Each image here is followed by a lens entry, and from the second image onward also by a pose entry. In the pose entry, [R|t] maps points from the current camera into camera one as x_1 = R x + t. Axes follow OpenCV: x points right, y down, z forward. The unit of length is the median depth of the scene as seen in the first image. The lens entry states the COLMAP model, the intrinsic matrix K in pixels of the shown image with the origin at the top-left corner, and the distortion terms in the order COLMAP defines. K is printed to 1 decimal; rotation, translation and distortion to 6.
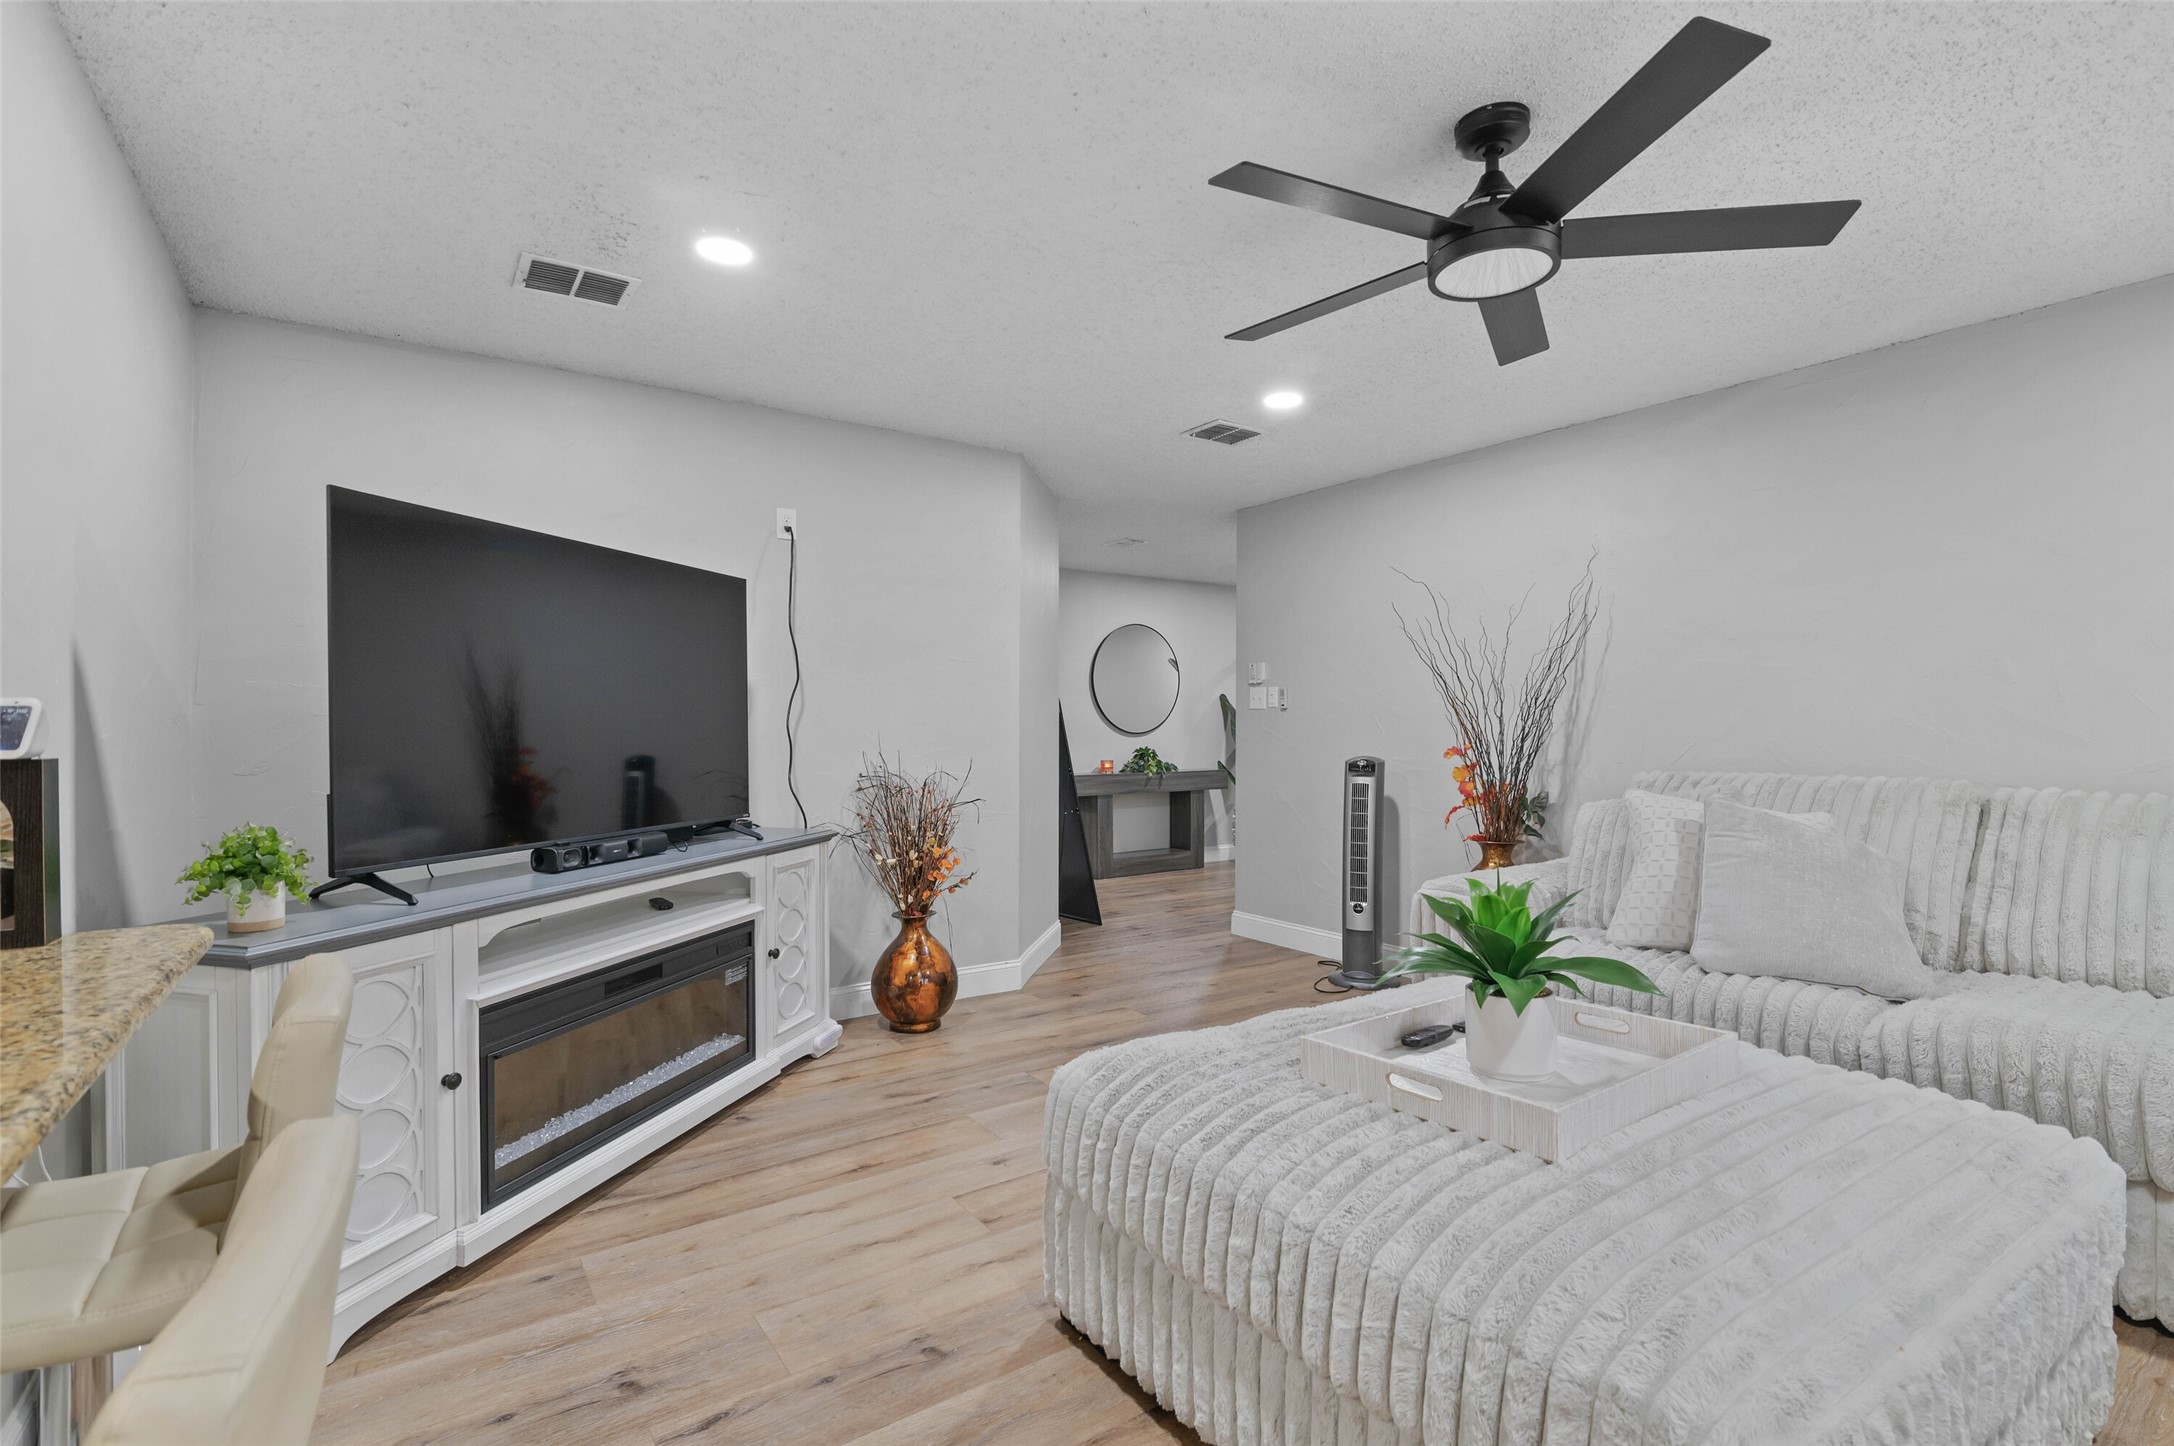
lens RADIAL K [[1013.0, 0, 1089.5], [0, 1013.0, 722.5], [0, 0, 1]] dist [-0.005767, 0.000310]
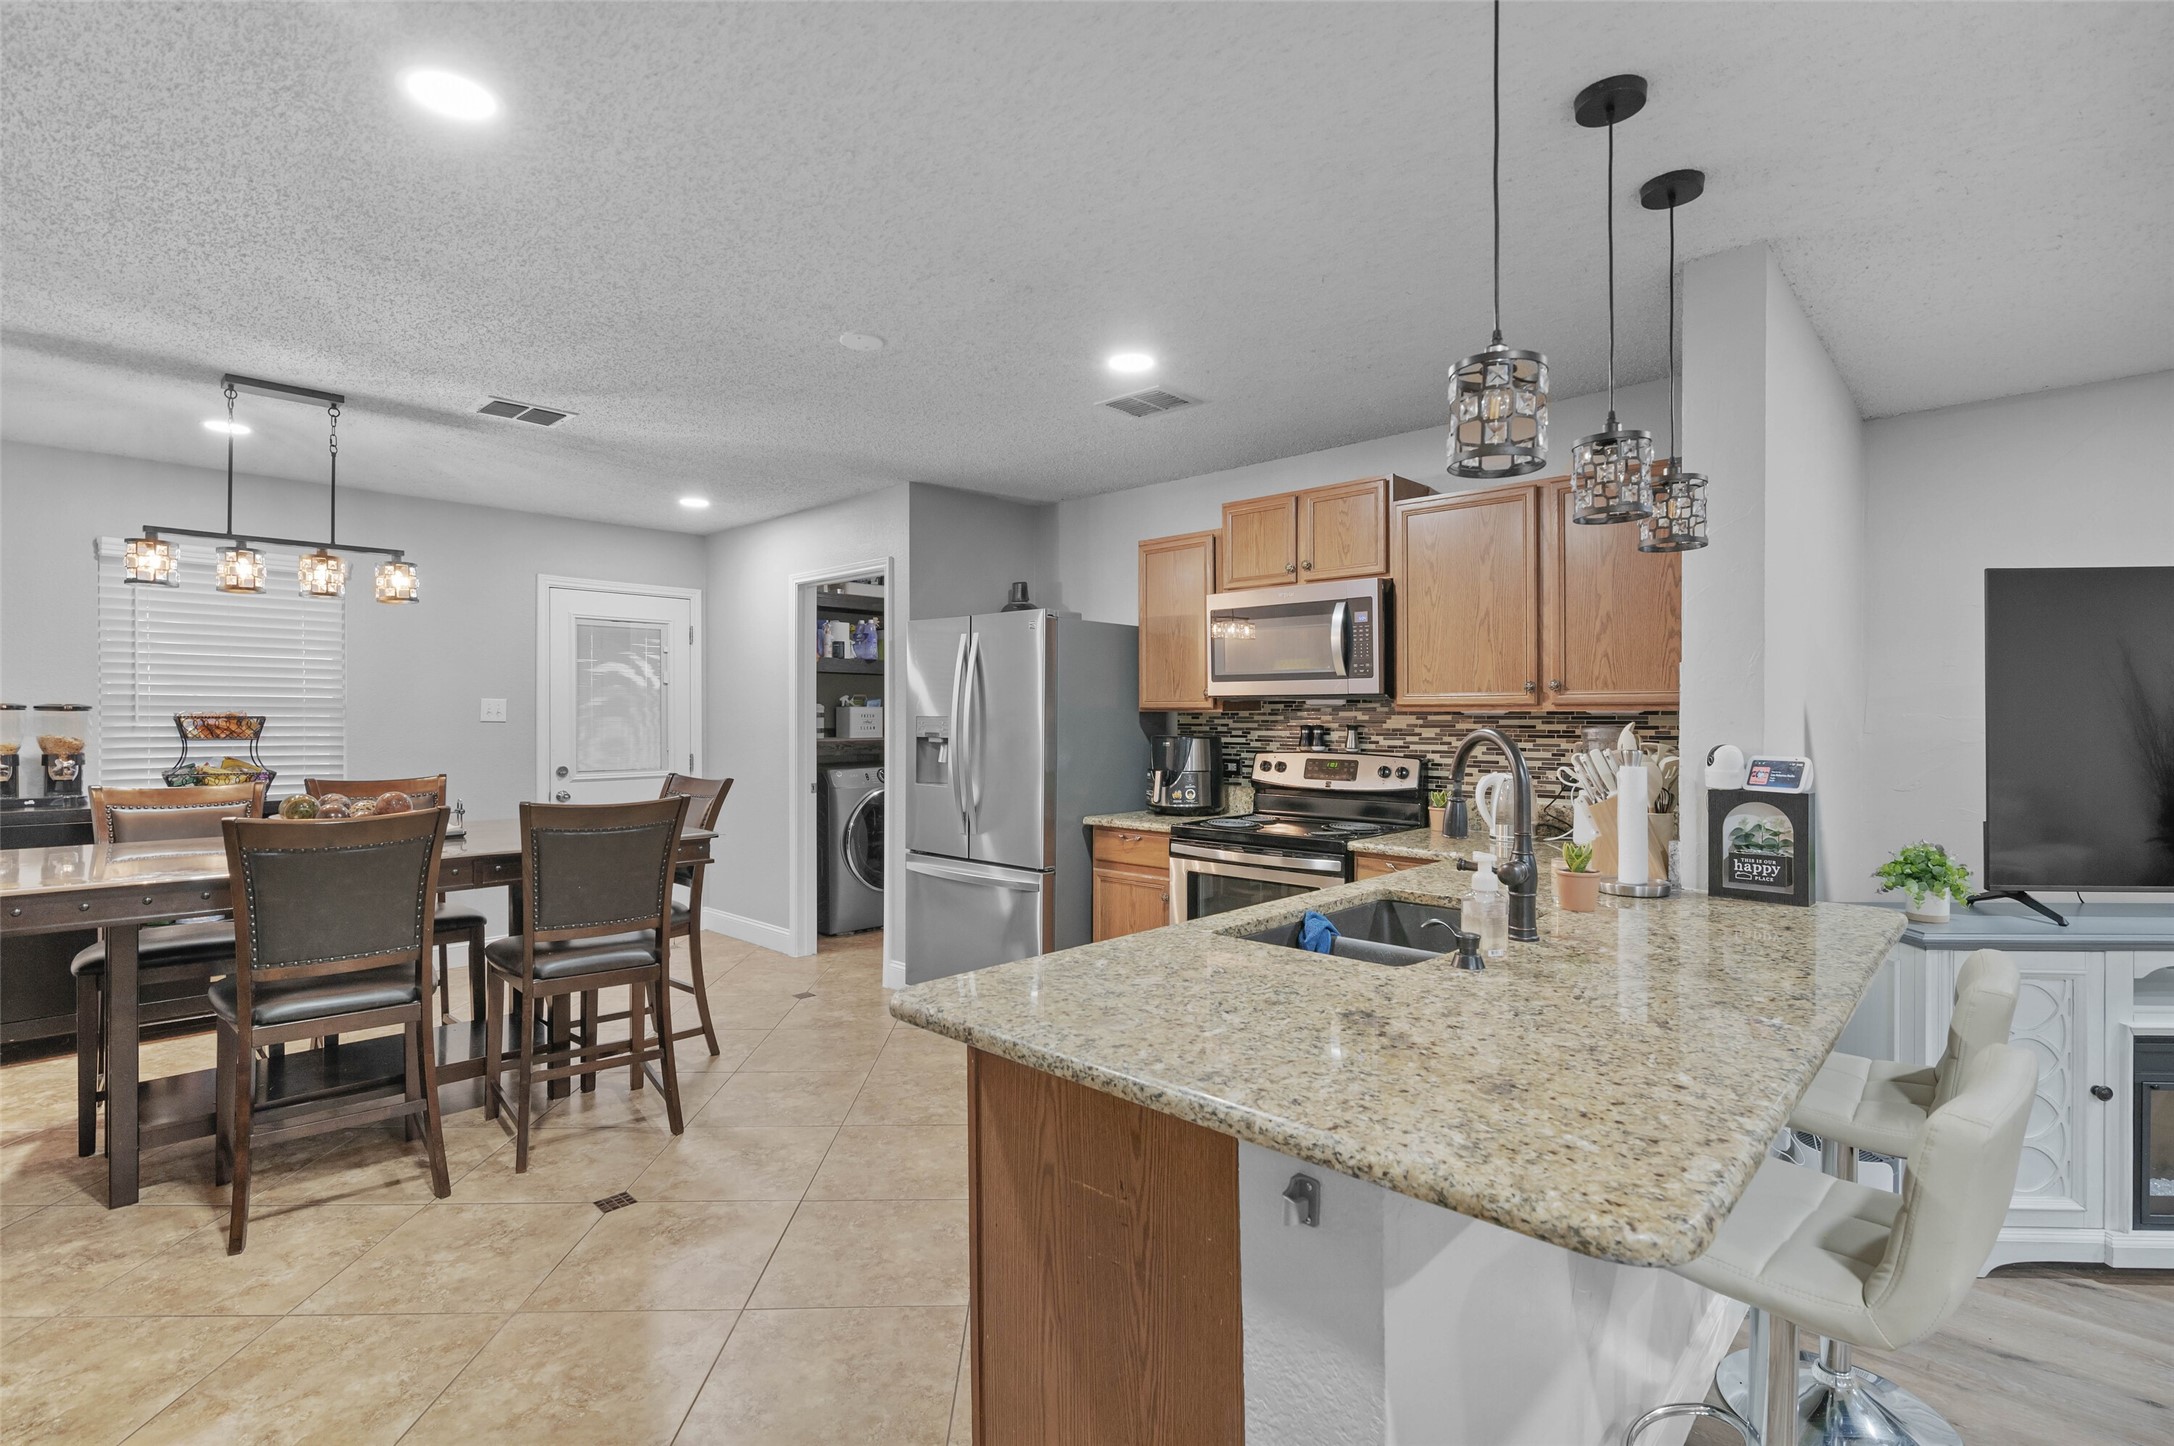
lens RADIAL K [[1013.0, 0, 1089.5], [0, 1013.0, 722.5], [0, 0, 1]] dist [-0.005767, 0.000310]
pose [[0.216948, 0.009677, -0.976135, 0.207233], [0.000829, 0.999949, 0.010097, -0.063809], [0.976183, -0.003000, 0.216929, -0.331374]]
